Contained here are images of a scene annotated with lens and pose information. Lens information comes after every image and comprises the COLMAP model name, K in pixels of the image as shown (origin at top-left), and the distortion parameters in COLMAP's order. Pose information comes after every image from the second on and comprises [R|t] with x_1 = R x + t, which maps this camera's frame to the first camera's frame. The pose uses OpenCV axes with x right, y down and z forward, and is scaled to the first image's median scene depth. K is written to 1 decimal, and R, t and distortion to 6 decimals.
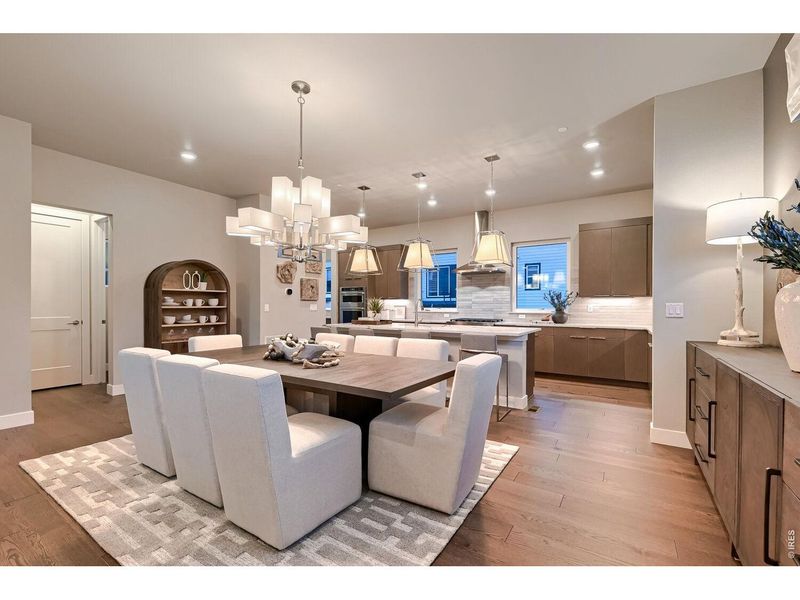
lens RADIAL K [[347.4, 0, 400.2], [0, 347.4, 302.5], [0, 0, 1]] dist [0.013089, -0.011190]
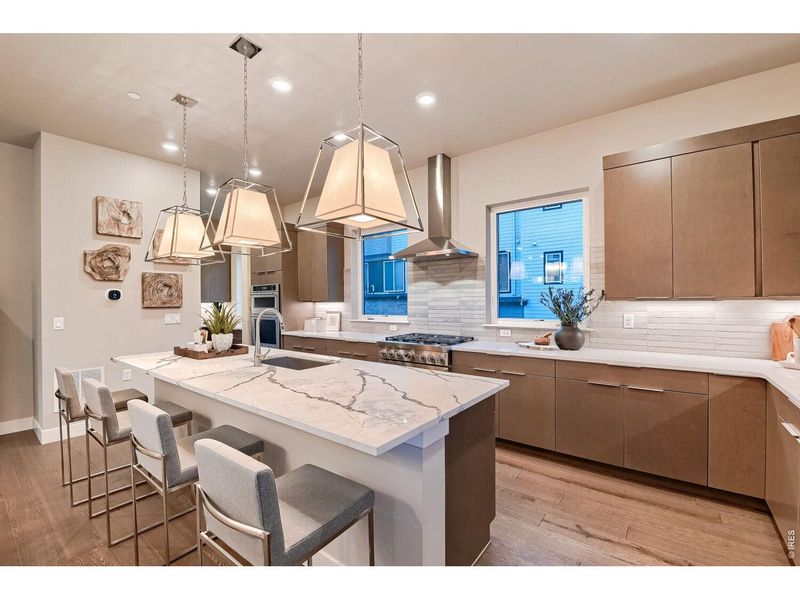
lens RADIAL K [[351.3, 0, 400.5], [0, 351.3, 298.2], [0, 0, 1]] dist [-0.018198, -0.000234]
pose [[0.997283, -0.011287, -0.072792, 0.238190], [0.011456, 0.999933, 0.001905, -0.021478], [0.072766, -0.002734, 0.997345, 0.444983]]
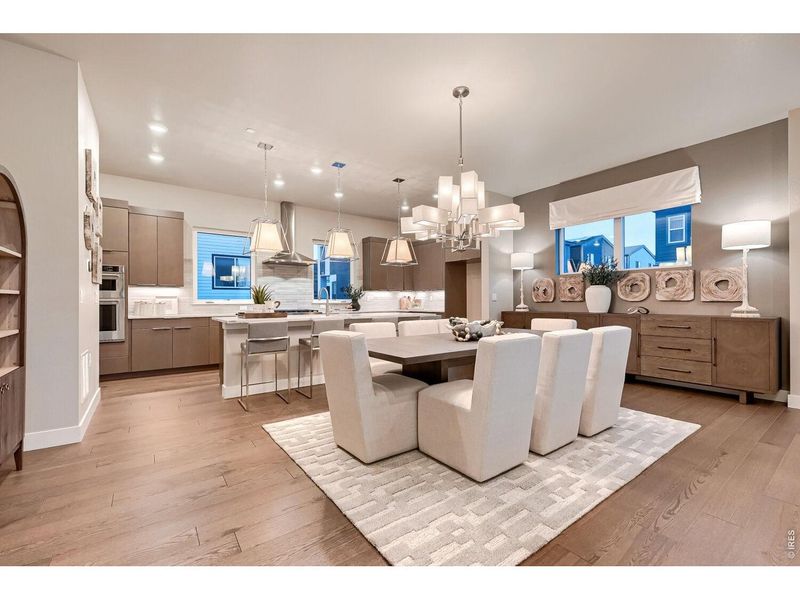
lens RADIAL K [[347.4, 0, 400.2], [0, 347.4, 302.5], [0, 0, 1]] dist [0.013089, -0.011190]
pose [[0.352450, -0.007196, 0.935803, -0.675545], [-0.004855, 0.999943, 0.009518, 0.017152], [-0.935818, -0.007897, 0.352395, 0.390705]]
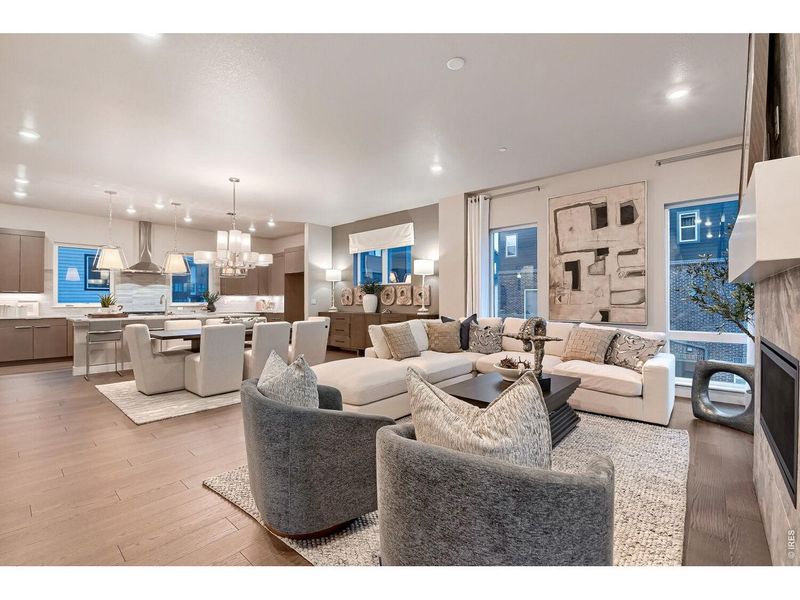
lens RADIAL K [[356.1, 0, 400.4], [0, 356.1, 302.8], [0, 0, 1]] dist [0.002752, -0.013525]
pose [[0.146706, -0.007907, 0.989149, -0.974699], [-0.007766, 0.999928, 0.009145, -0.000535], [-0.989150, -0.009023, 0.146634, -0.061314]]
